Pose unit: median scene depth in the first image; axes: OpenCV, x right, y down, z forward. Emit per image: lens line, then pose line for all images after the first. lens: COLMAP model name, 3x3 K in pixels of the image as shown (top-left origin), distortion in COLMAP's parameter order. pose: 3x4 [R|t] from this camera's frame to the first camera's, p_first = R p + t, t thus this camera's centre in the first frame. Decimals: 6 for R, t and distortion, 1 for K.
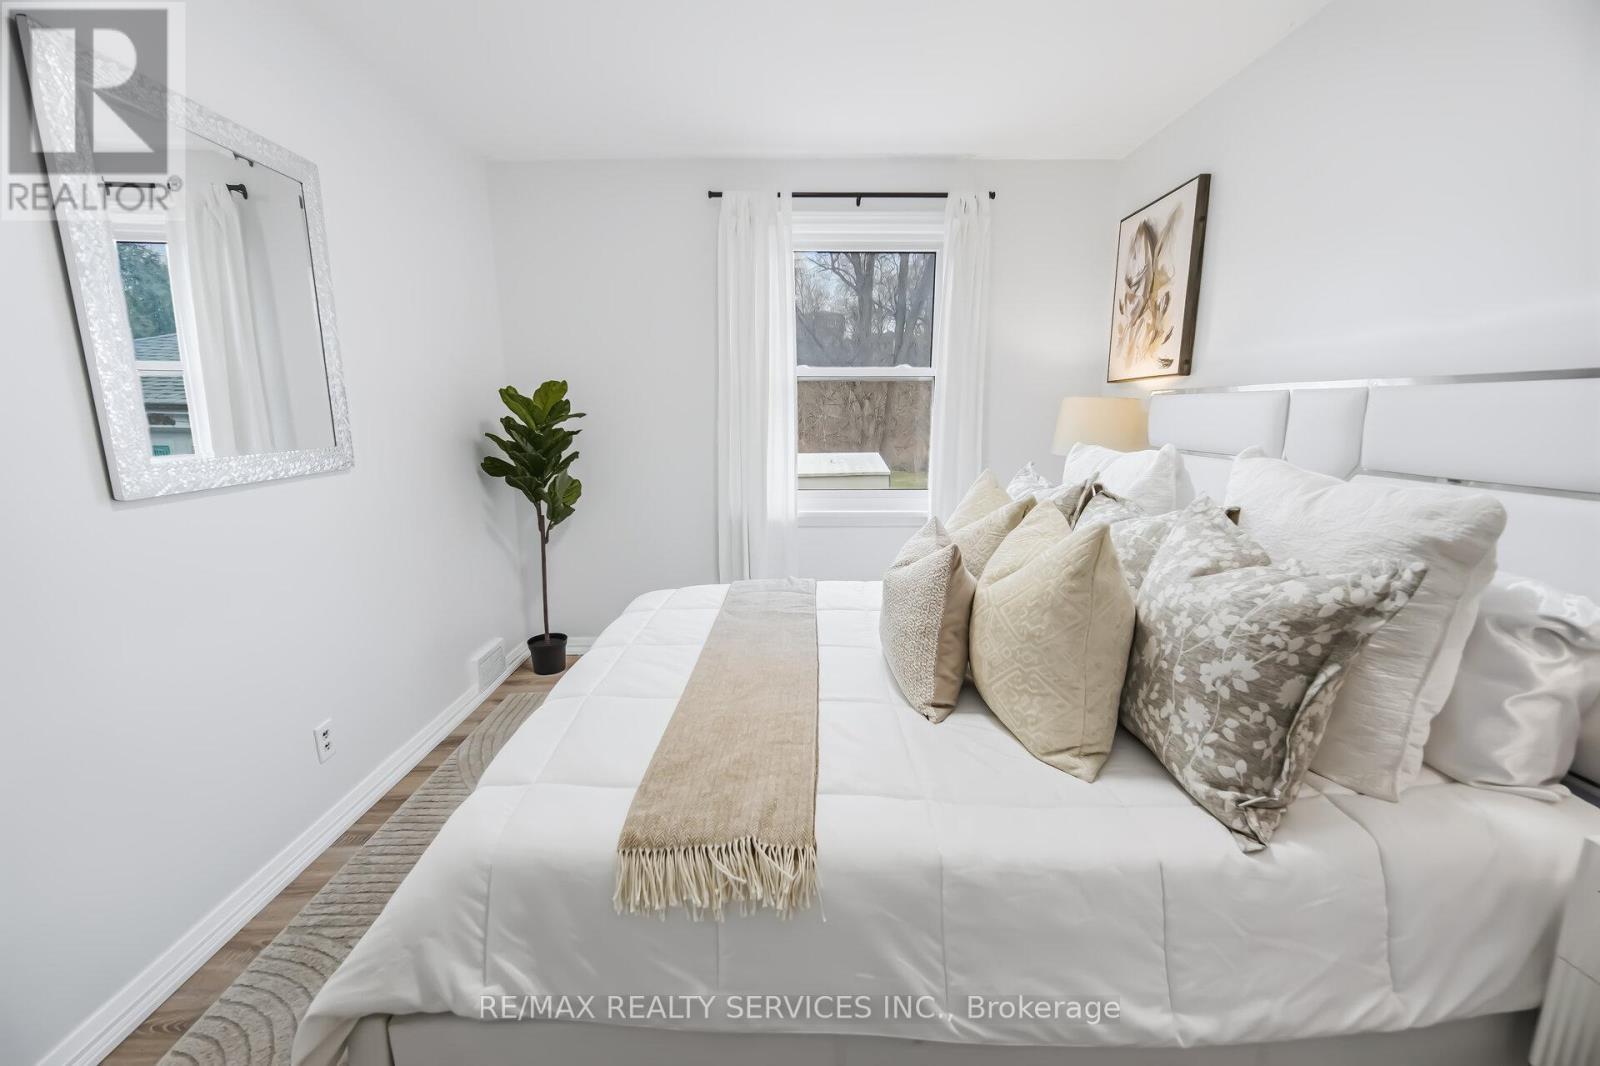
lens RADIAL K [[635.3, 0, 800.0], [0, 635.3, 533.0], [0, 0, 1]] dist [-0.002173, 0.000085]
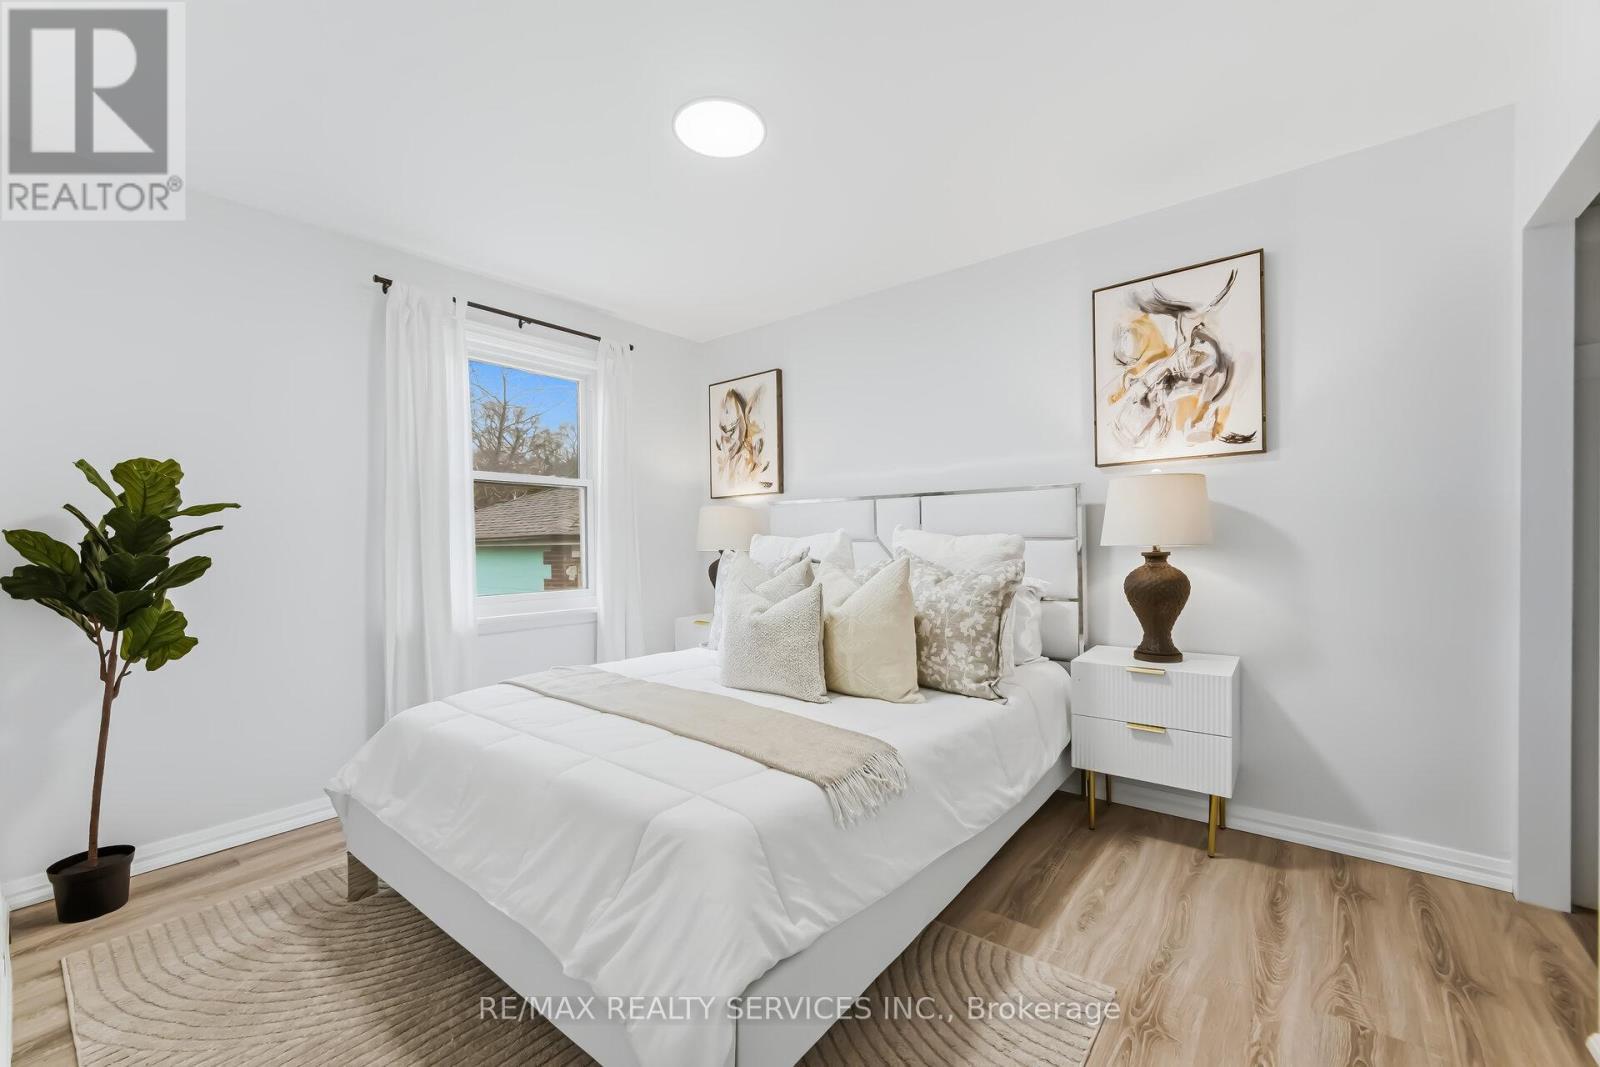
lens RADIAL K [[643.3, 0, 797.7], [0, 643.3, 545.2], [0, 0, 1]] dist [-0.001192, -0.000237]
pose [[0.645135, -0.009743, 0.764007, -0.522358], [0.153078, 0.981294, -0.116747, 0.054575], [-0.748577, 0.192270, 0.634558, 0.029036]]
